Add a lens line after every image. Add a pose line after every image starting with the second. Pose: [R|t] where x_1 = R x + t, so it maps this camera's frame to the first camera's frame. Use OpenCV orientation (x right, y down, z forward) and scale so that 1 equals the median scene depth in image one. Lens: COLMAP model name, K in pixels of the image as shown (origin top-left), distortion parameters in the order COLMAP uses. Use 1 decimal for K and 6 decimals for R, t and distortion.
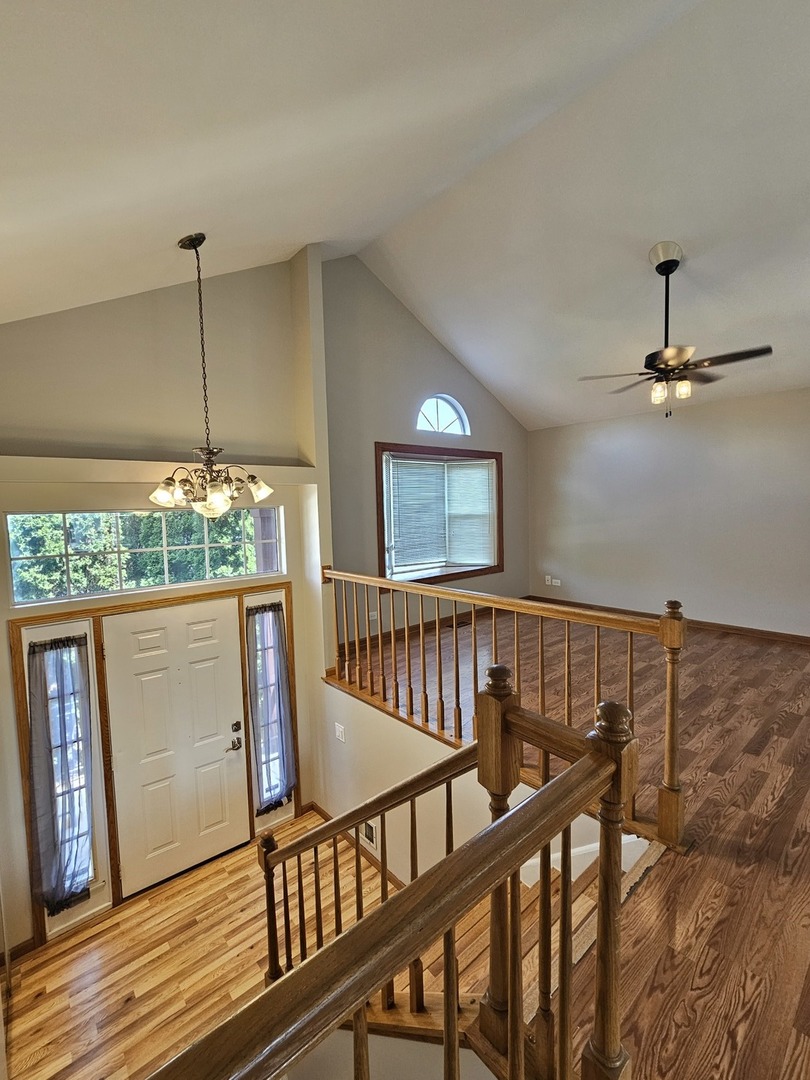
lens RADIAL K [[446.7, 0, 405.2], [0, 446.7, 537.2], [0, 0, 1]] dist [-0.006759, 0.000845]
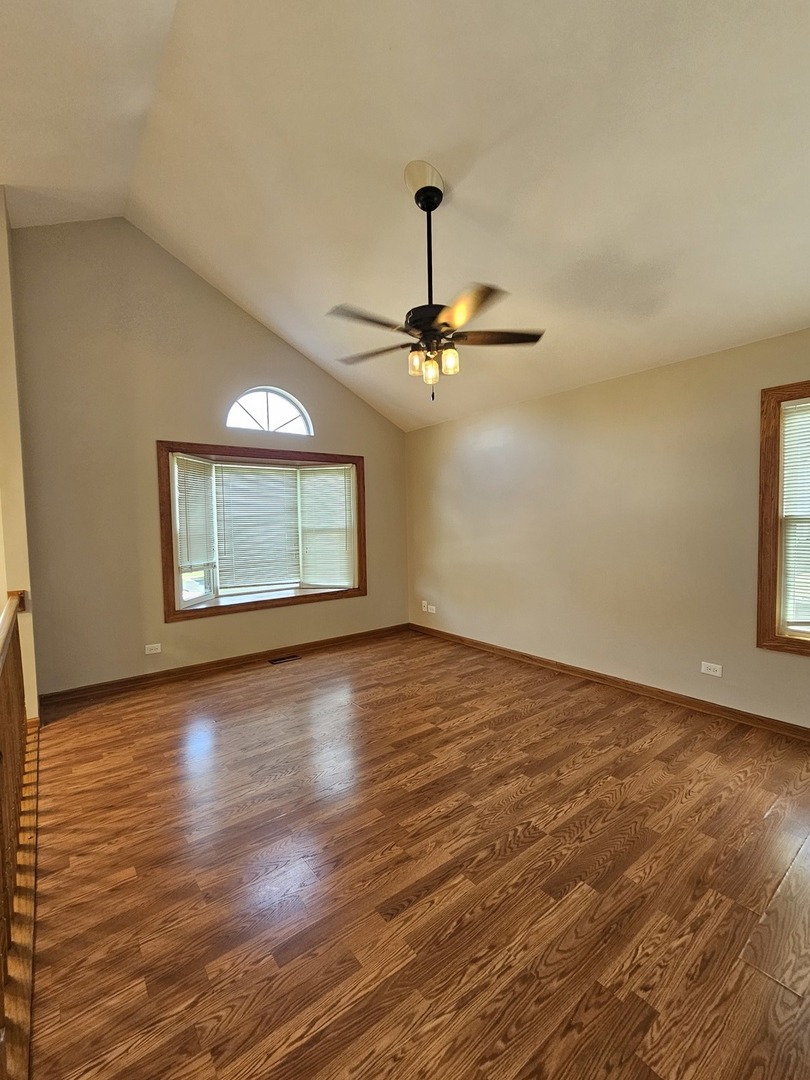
lens RADIAL K [[446.1, 0, 404.4], [0, 446.1, 544.1], [0, 0, 1]] dist [-0.001323, 0.000857]
pose [[0.998606, 0.010819, -0.051670, 0.375980], [-0.011553, 0.999836, -0.013913, -0.011325], [0.051511, 0.014491, 0.998567, 0.165954]]
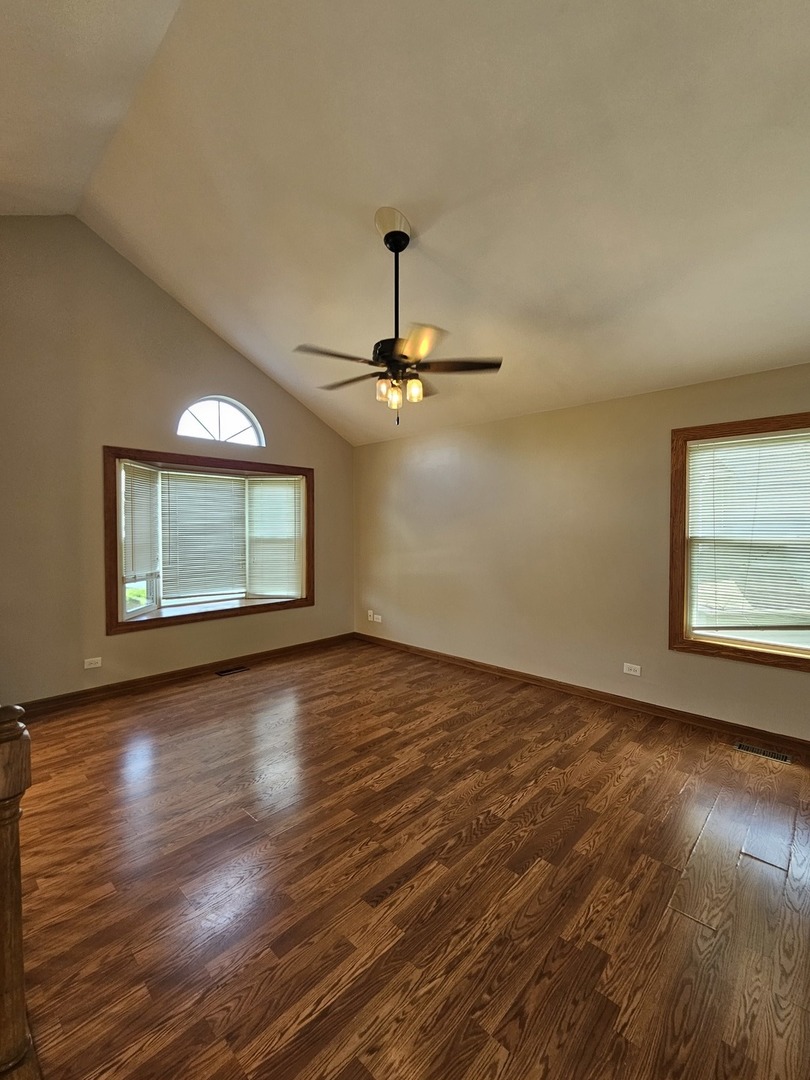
lens RADIAL K [[446.2, 0, 397.1], [0, 446.2, 541.3], [0, 0, 1]] dist [0.001009, 0.000040]
pose [[0.995659, 0.025230, 0.089591, 0.335886], [-0.021607, 0.998918, -0.041179, -0.016314], [-0.090533, 0.039064, 0.995127, 0.133320]]
